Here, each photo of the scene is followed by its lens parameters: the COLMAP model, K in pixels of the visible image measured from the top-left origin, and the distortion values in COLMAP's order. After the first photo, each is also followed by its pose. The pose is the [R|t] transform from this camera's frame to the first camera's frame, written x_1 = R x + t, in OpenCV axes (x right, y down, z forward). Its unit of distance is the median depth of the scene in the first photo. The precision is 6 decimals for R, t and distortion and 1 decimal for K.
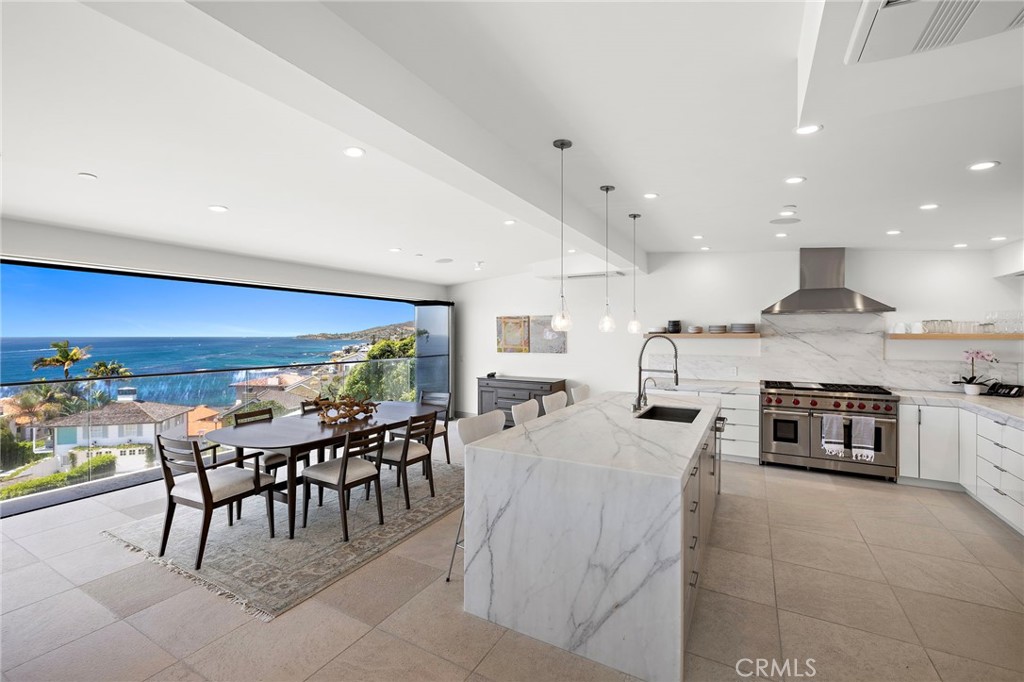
lens RADIAL K [[430.2, 0, 512.0], [0, 430.2, 341.0], [0, 0, 1]] dist [-0.000517, -0.000187]
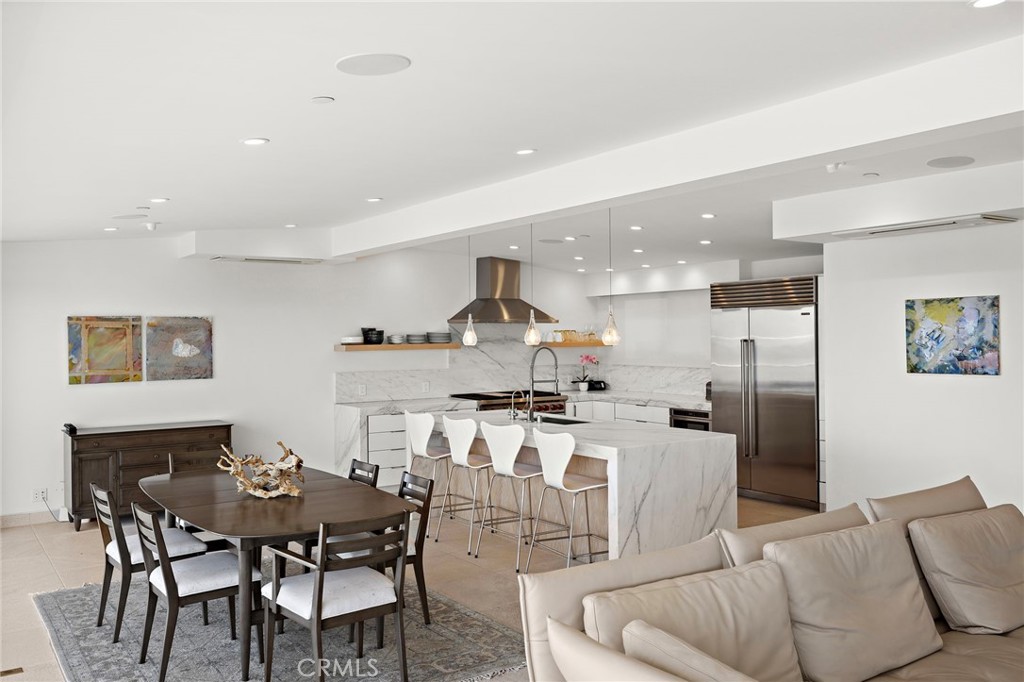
lens RADIAL K [[782.7, 0, 512.0], [0, 782.7, 341.0], [0, 0, 1]] dist [0.004371, 0.001080]
pose [[0.463170, -0.010106, 0.886212, -0.831283], [0.023159, 0.999732, -0.000704, -0.017853], [-0.885967, 0.020850, 0.463279, 0.114970]]
